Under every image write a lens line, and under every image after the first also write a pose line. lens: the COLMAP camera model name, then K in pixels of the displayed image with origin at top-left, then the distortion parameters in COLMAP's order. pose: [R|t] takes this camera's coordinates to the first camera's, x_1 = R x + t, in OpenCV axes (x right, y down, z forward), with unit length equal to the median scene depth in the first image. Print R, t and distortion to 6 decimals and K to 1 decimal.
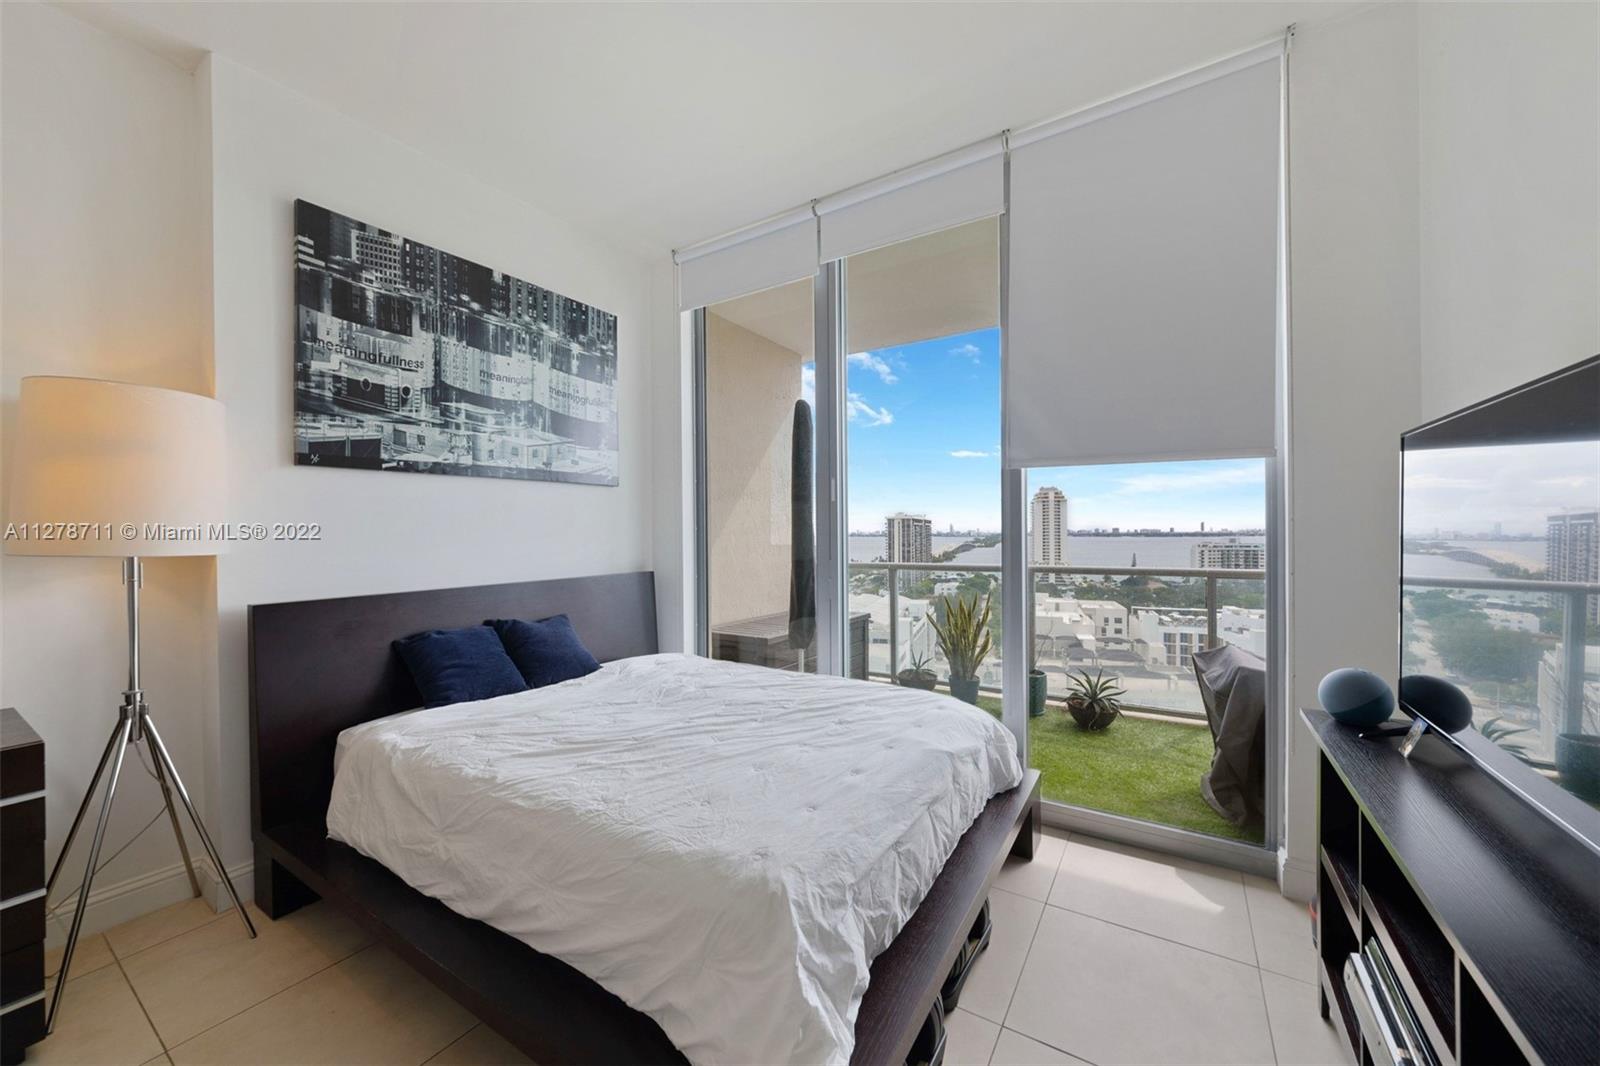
lens RADIAL K [[581.7, 0, 800.5], [0, 581.7, 562.5], [0, 0, 1]] dist [-0.001077, -0.000089]
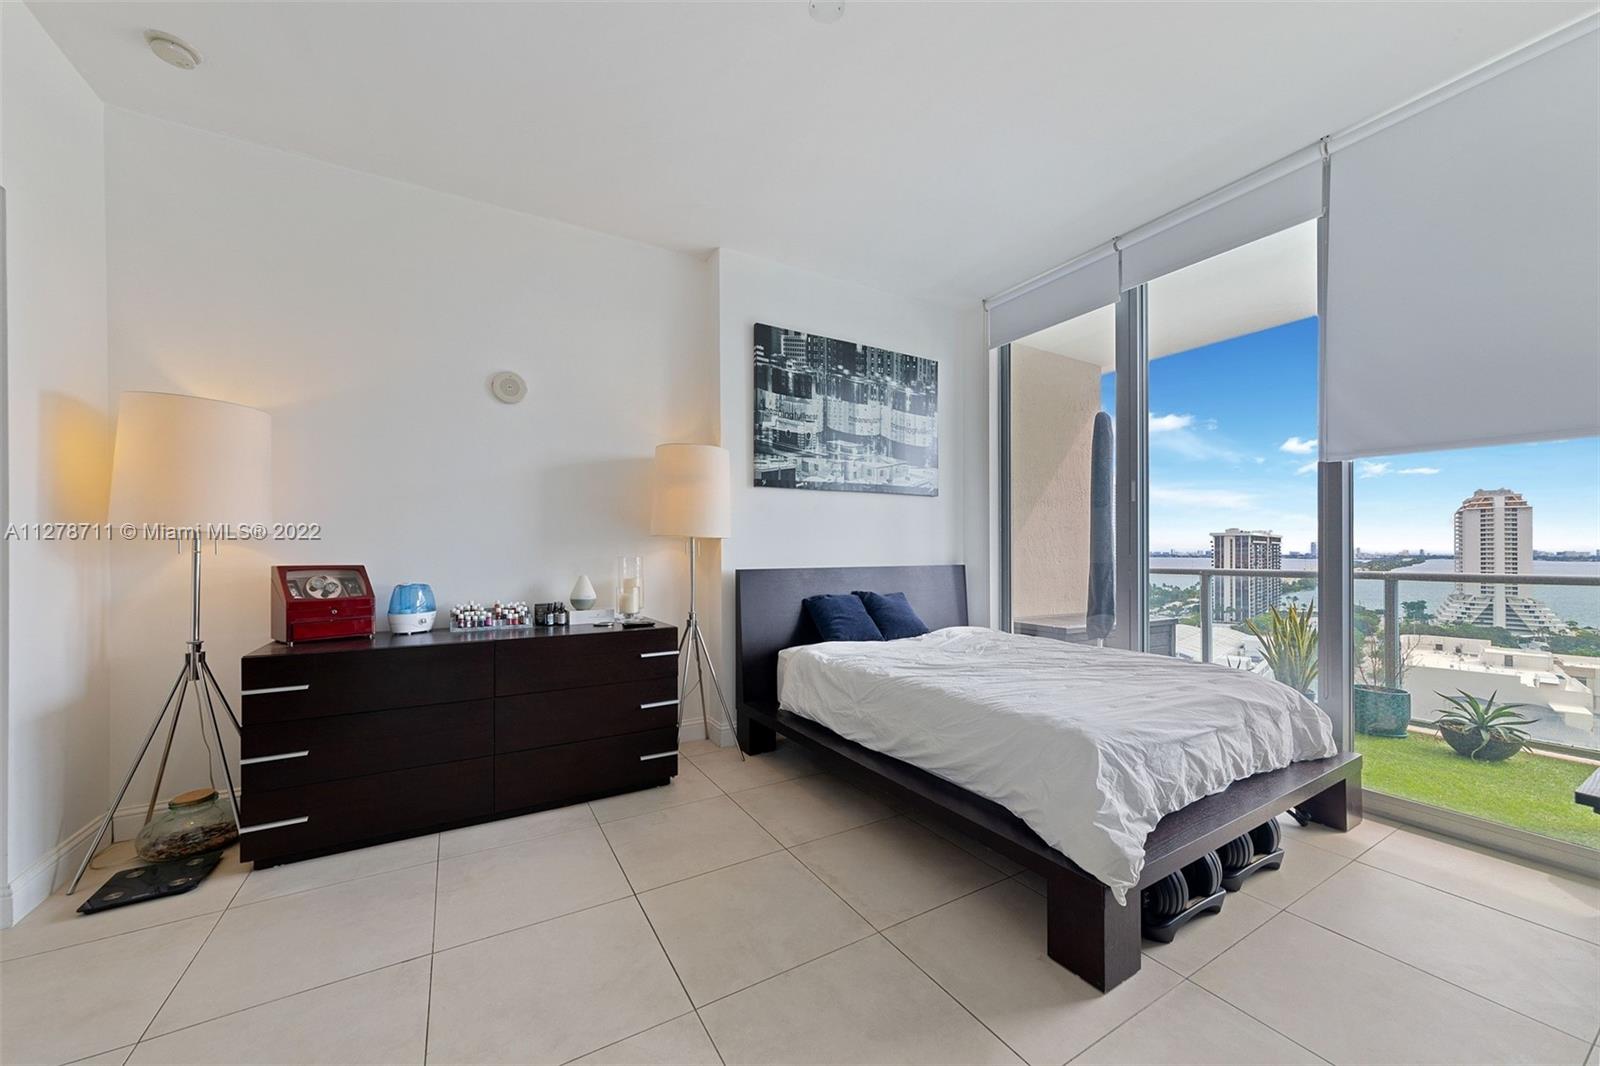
lens RADIAL K [[592.3, 0, 805.6], [0, 592.3, 554.2], [0, 0, 1]] dist [-0.000390, 0.005572]
pose [[0.898479, 0.009284, -0.438918, -0.011871], [-0.029603, 0.998782, -0.039474, 0.068824], [0.438017, 0.048460, 0.897660, -0.346923]]
